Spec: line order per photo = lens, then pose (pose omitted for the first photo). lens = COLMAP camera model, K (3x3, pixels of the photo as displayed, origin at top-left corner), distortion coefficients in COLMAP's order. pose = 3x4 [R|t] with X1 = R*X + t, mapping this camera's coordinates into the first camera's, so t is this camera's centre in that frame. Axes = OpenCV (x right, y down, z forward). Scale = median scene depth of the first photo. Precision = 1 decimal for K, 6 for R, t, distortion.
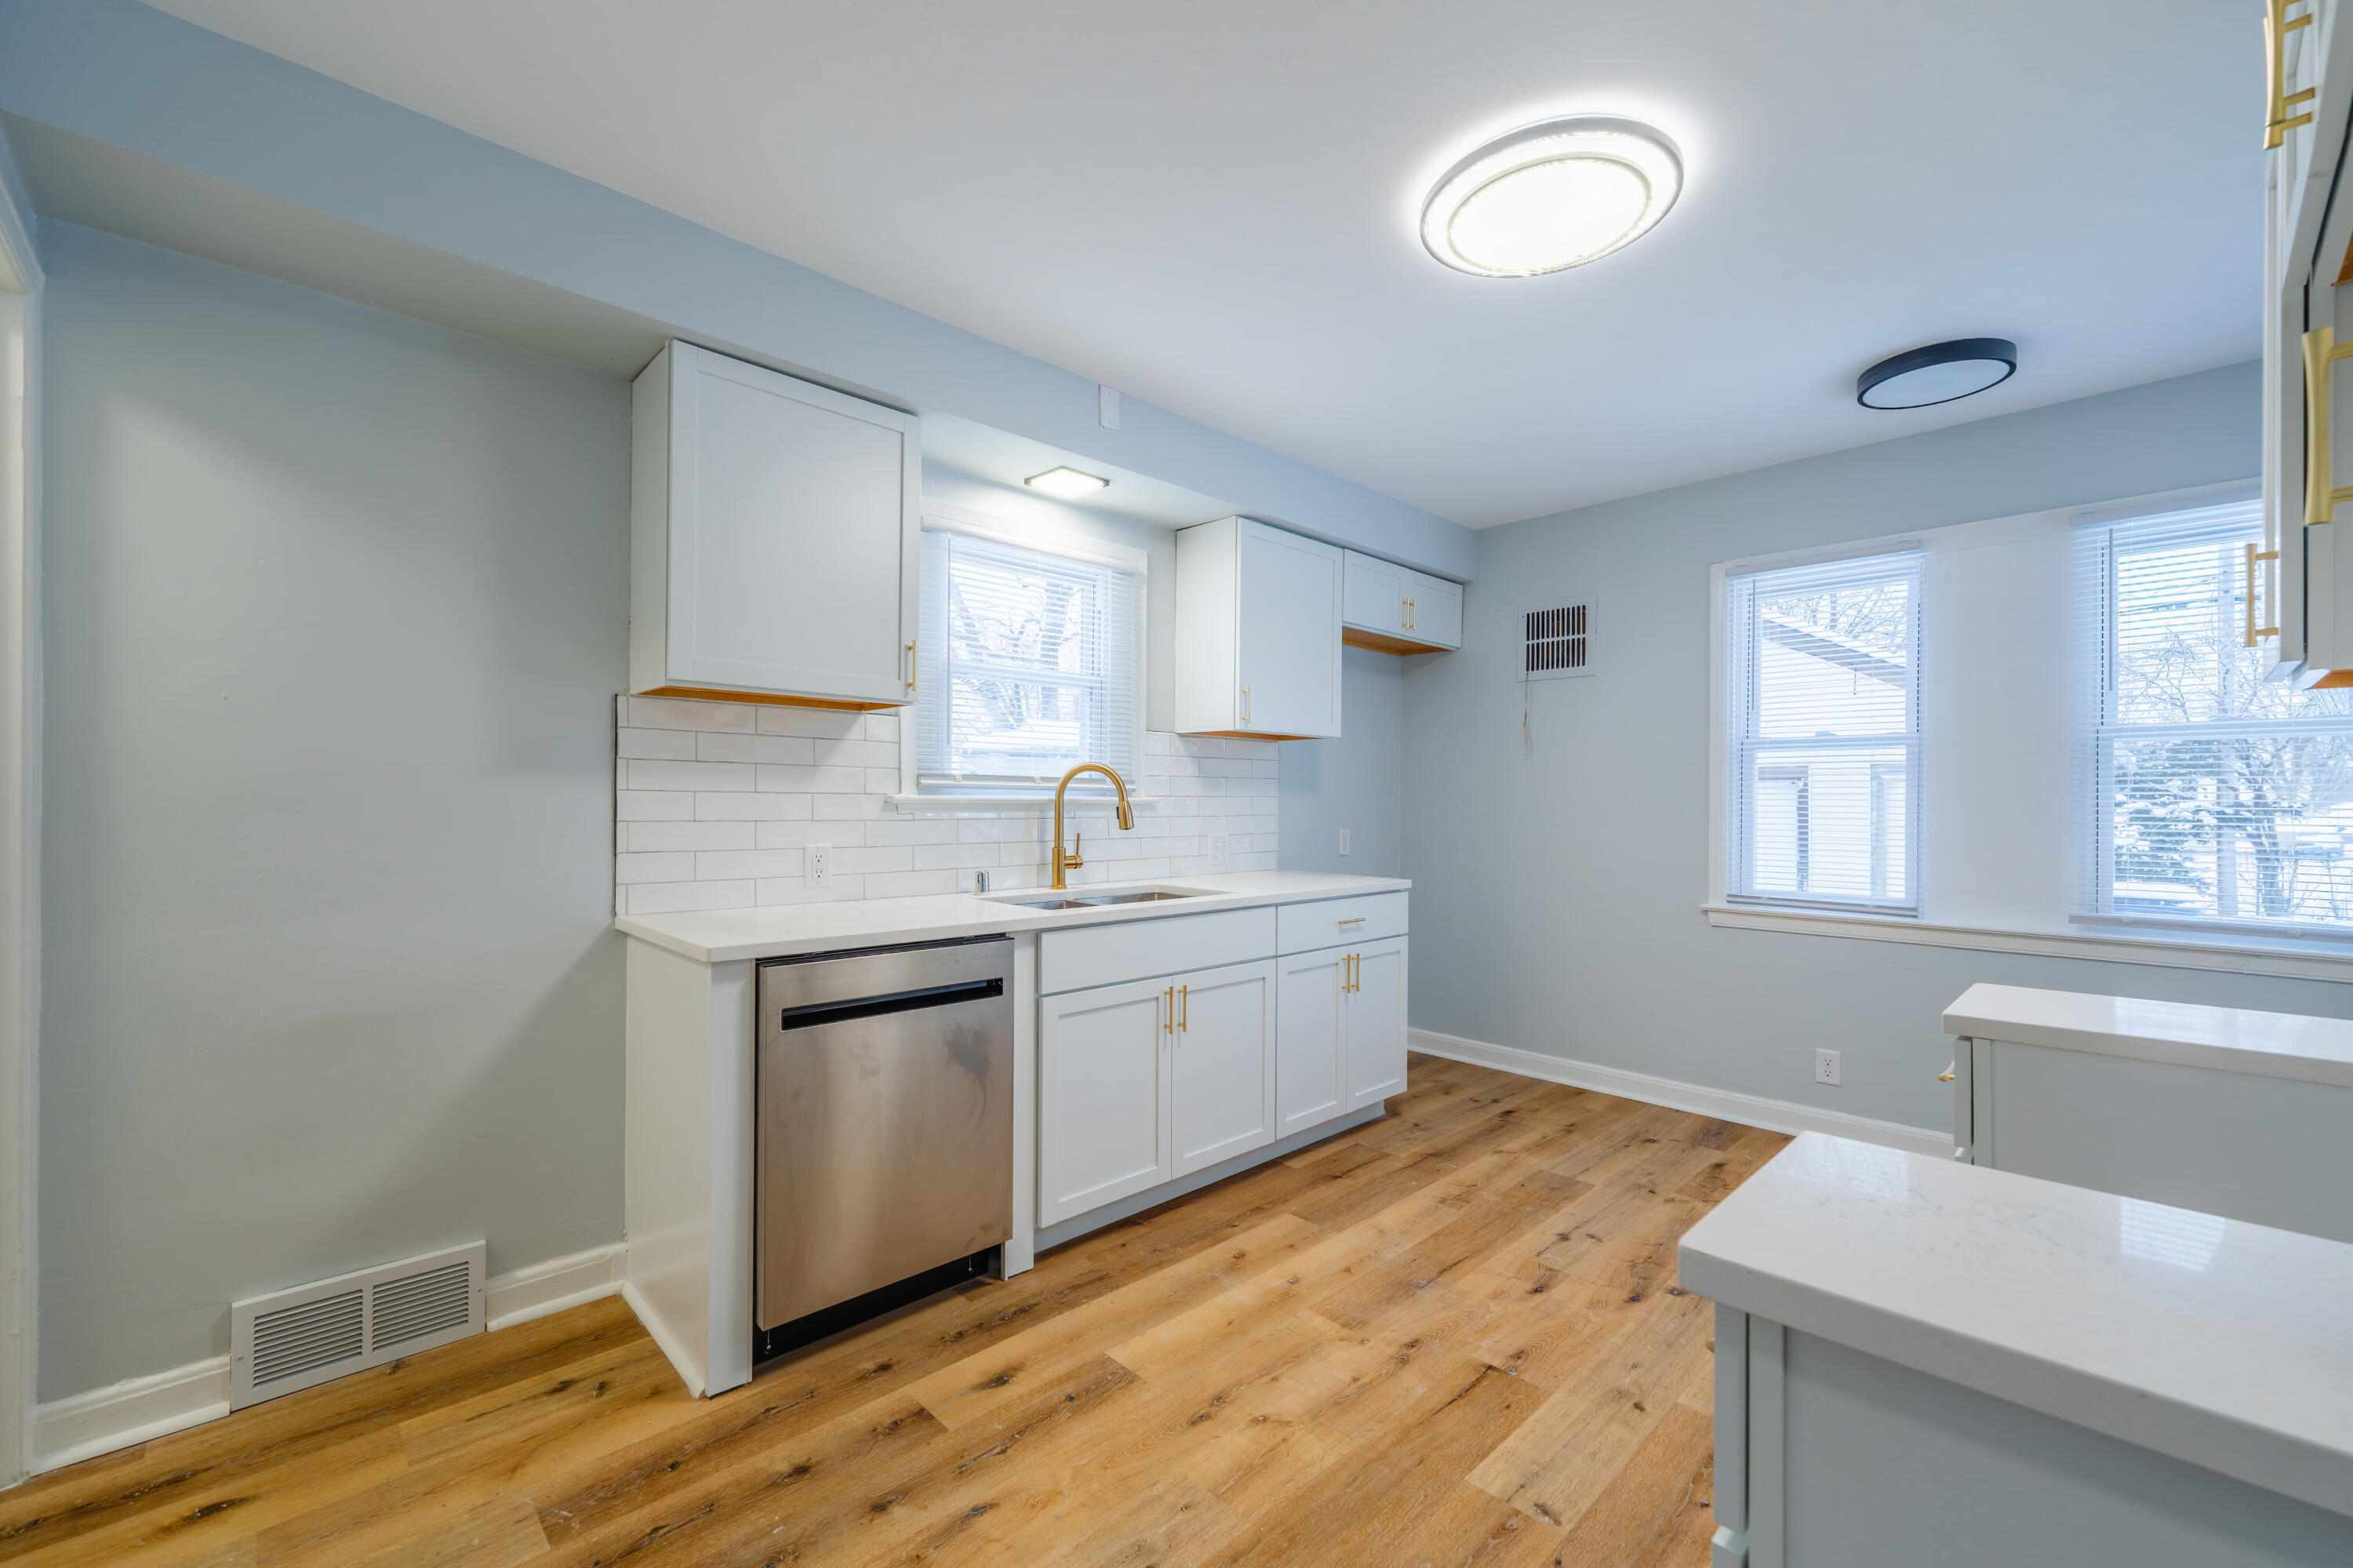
lens RADIAL K [[954.4, 0, 1174.6], [0, 954.4, 802.2], [0, 0, 1]] dist [0.001056, -0.000944]
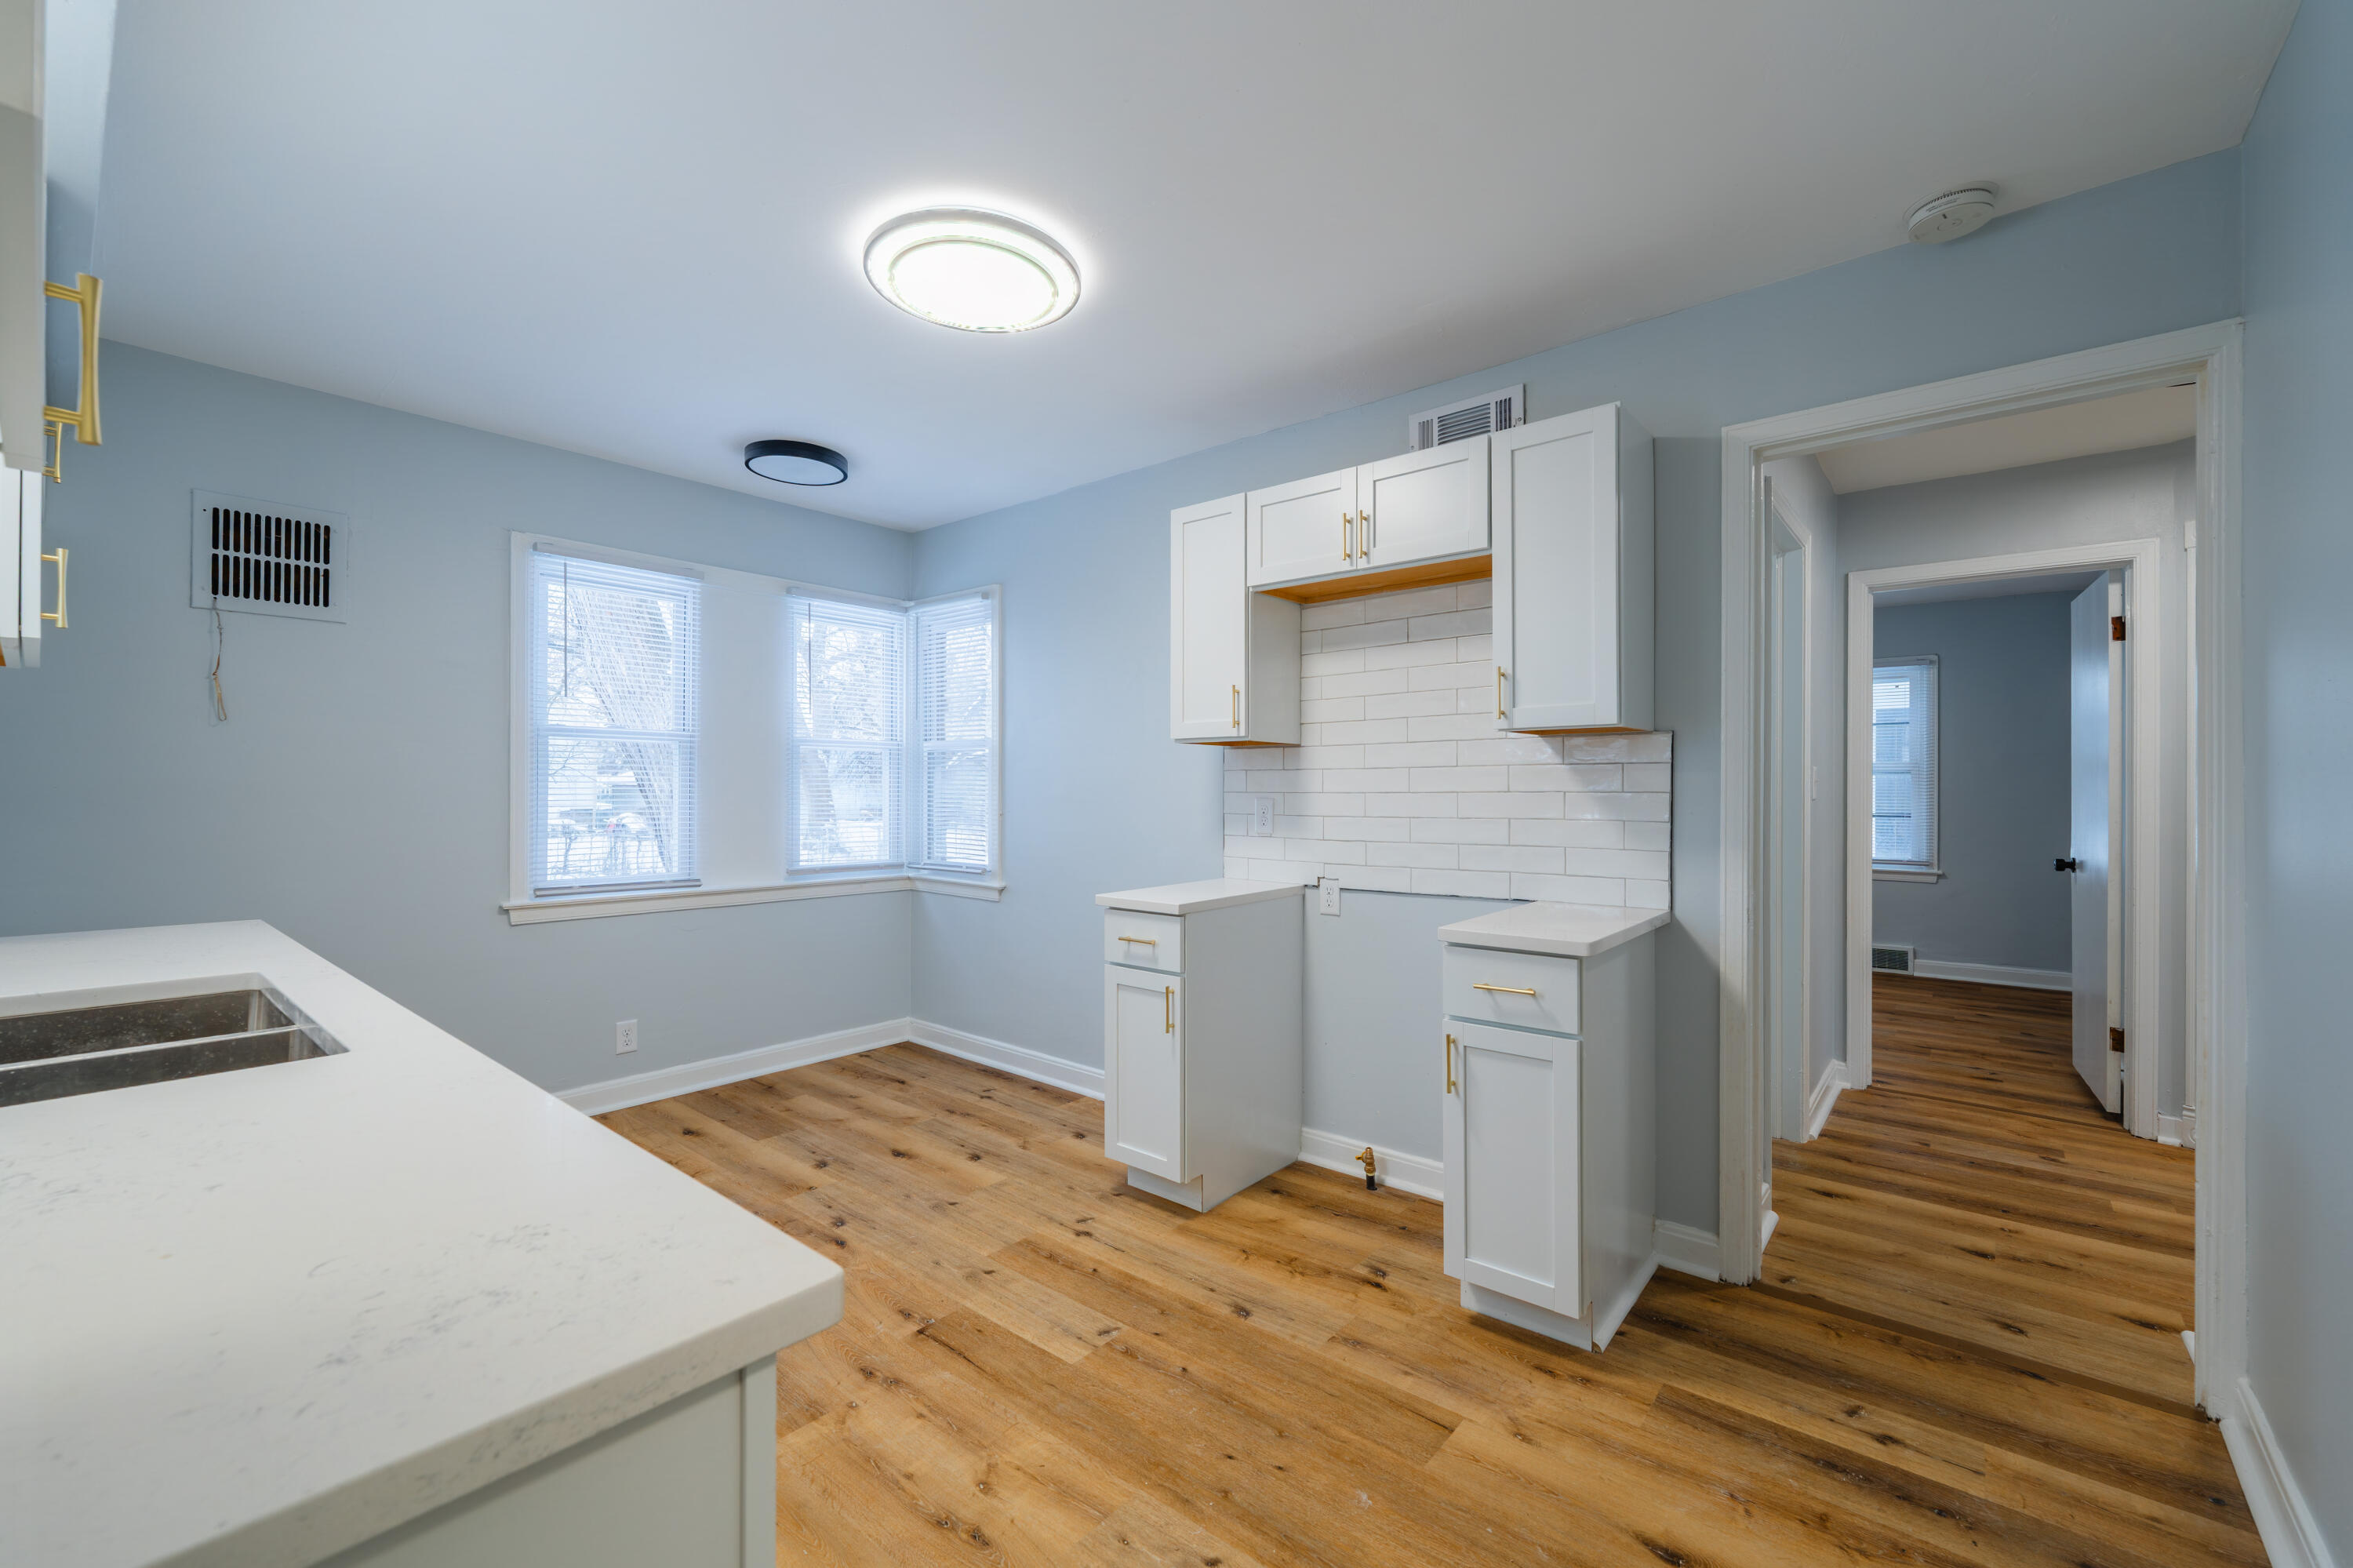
lens RADIAL K [[954.4, 0, 1171.0], [0, 954.4, 786.8], [0, 0, 1]] dist [0.001056, -0.000944]
pose [[-0.102224, -0.000286, 0.994761, -0.575753], [-0.000701, 1.000000, 0.000216, -0.005900], [-0.994761, -0.000676, -0.102224, 0.647183]]
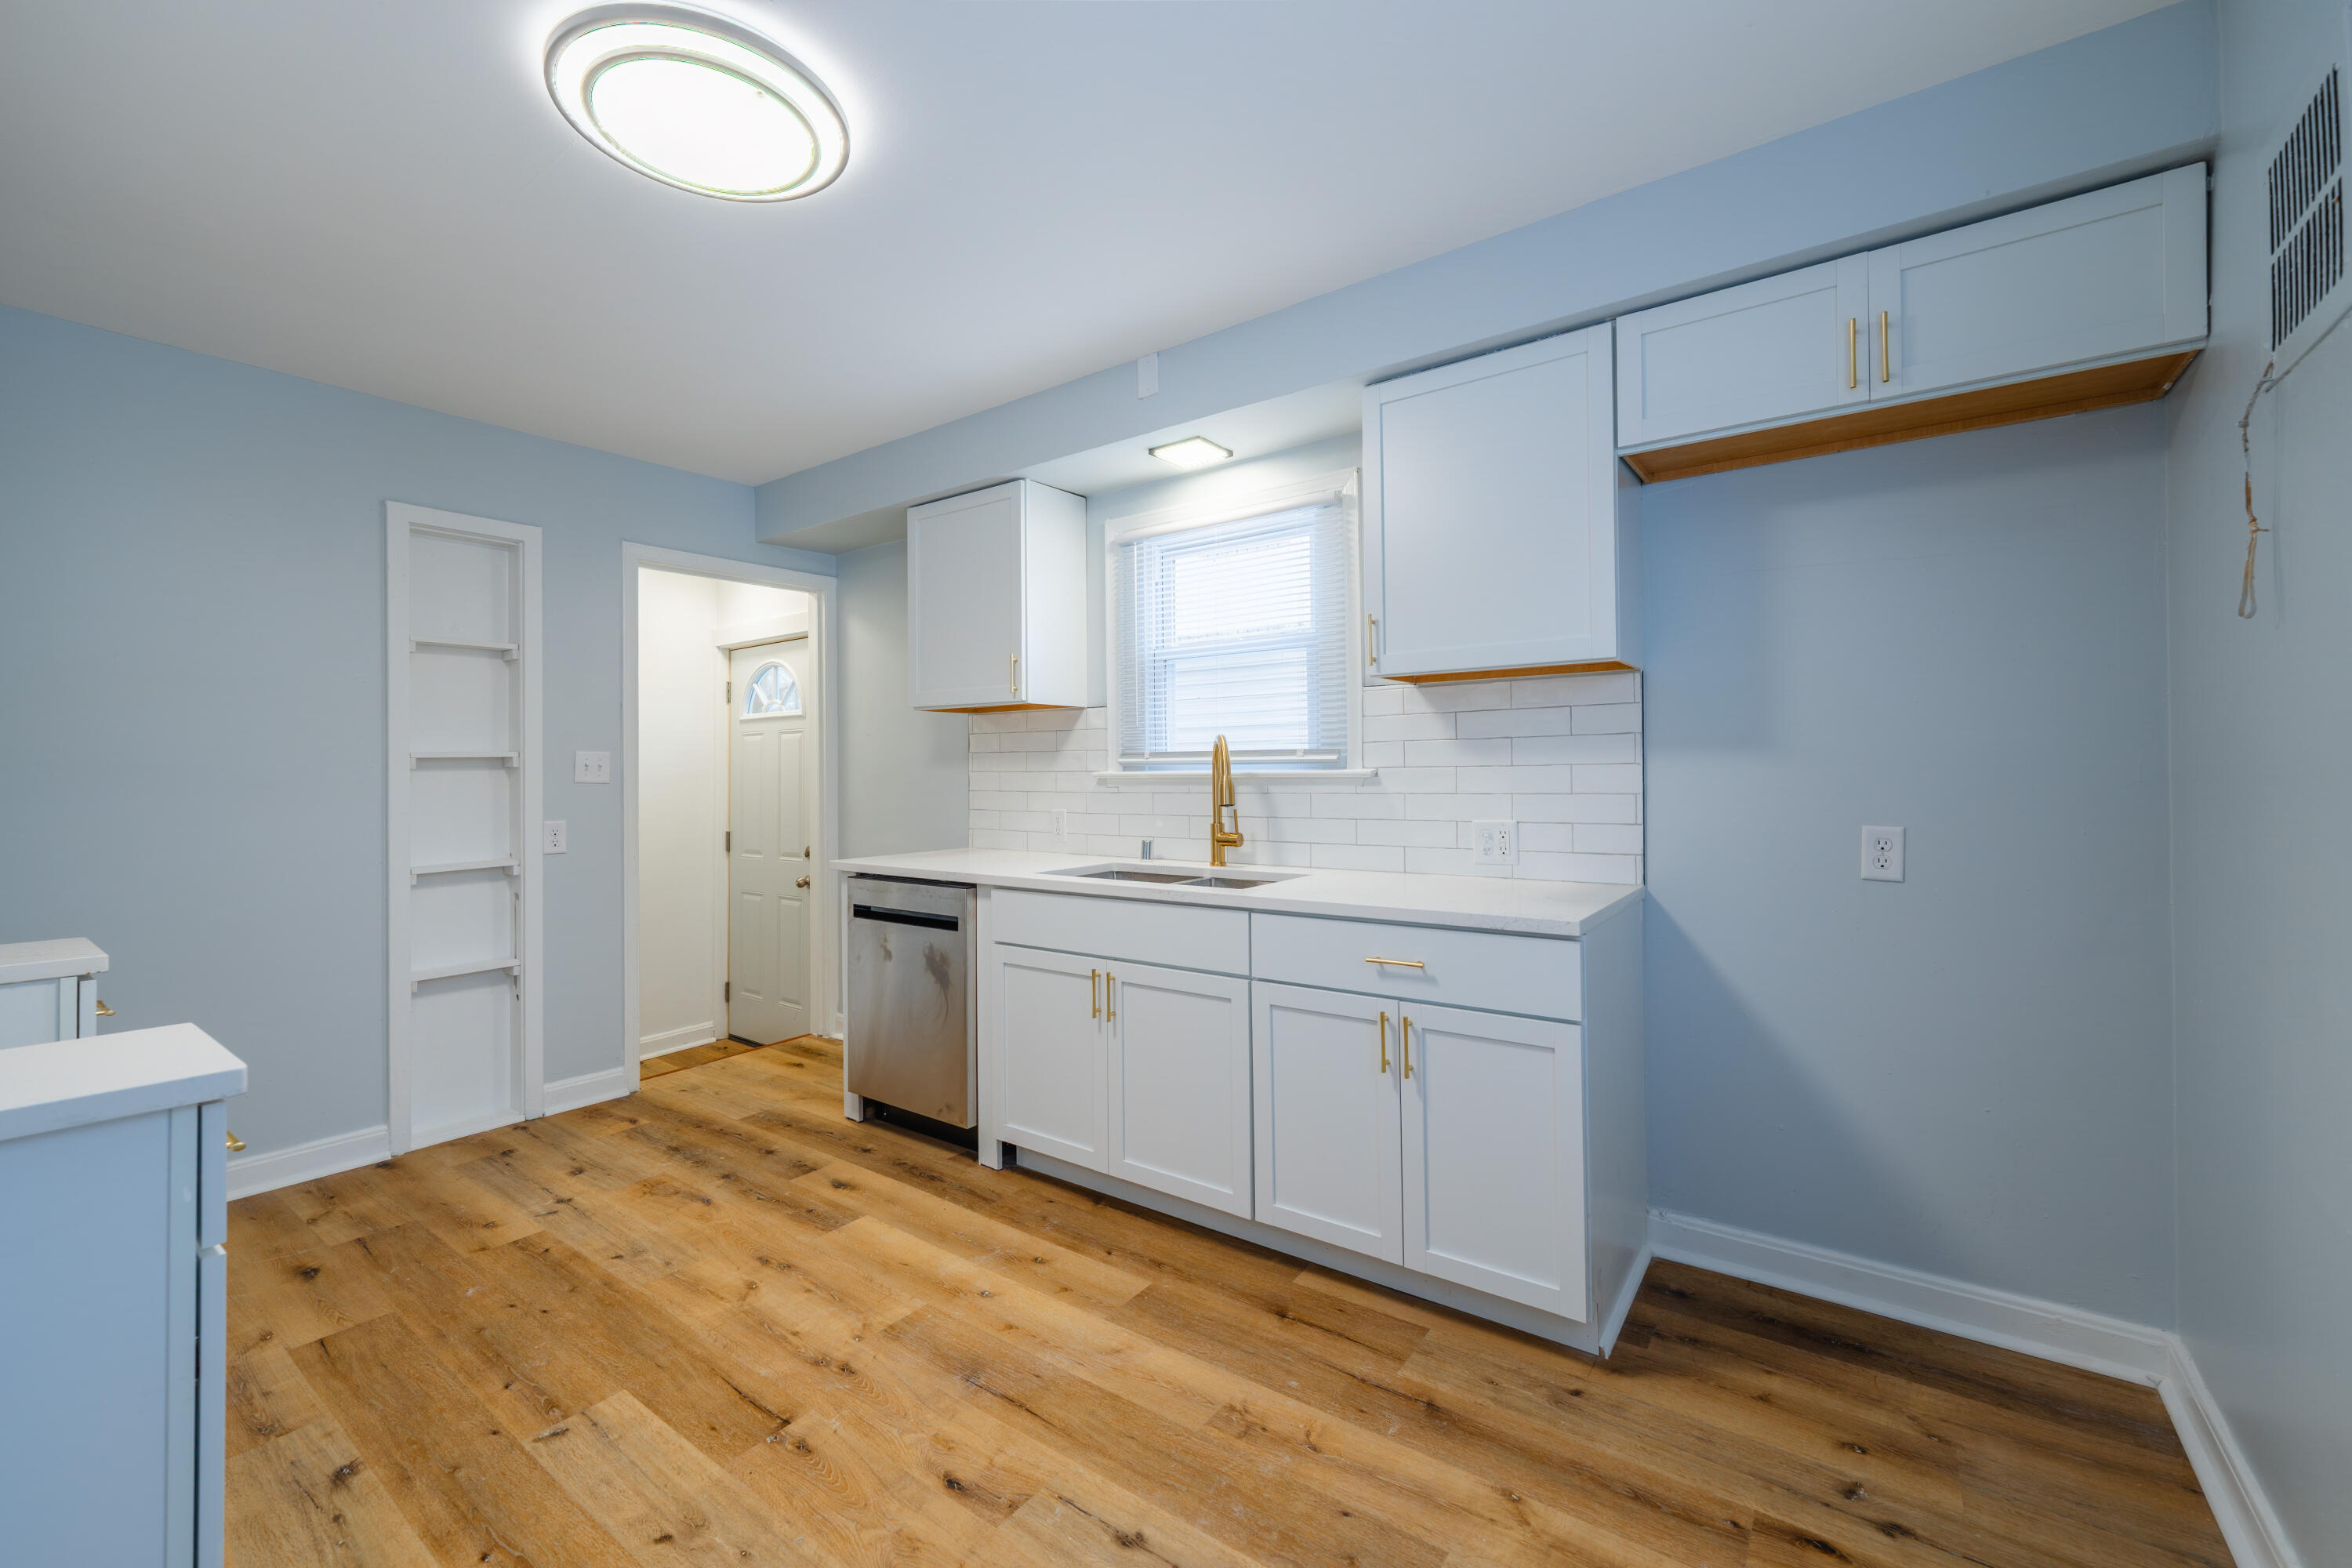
lens RADIAL K [[953.9, 0, 1174.3], [0, 953.9, 768.0], [0, 0, 1]] dist [0.001056, -0.000944]
pose [[0.171062, -0.012933, -0.985175, 0.982326], [0.009044, 0.999892, -0.011555, 0.002506], [0.985219, -0.006933, 0.171160, 0.936074]]
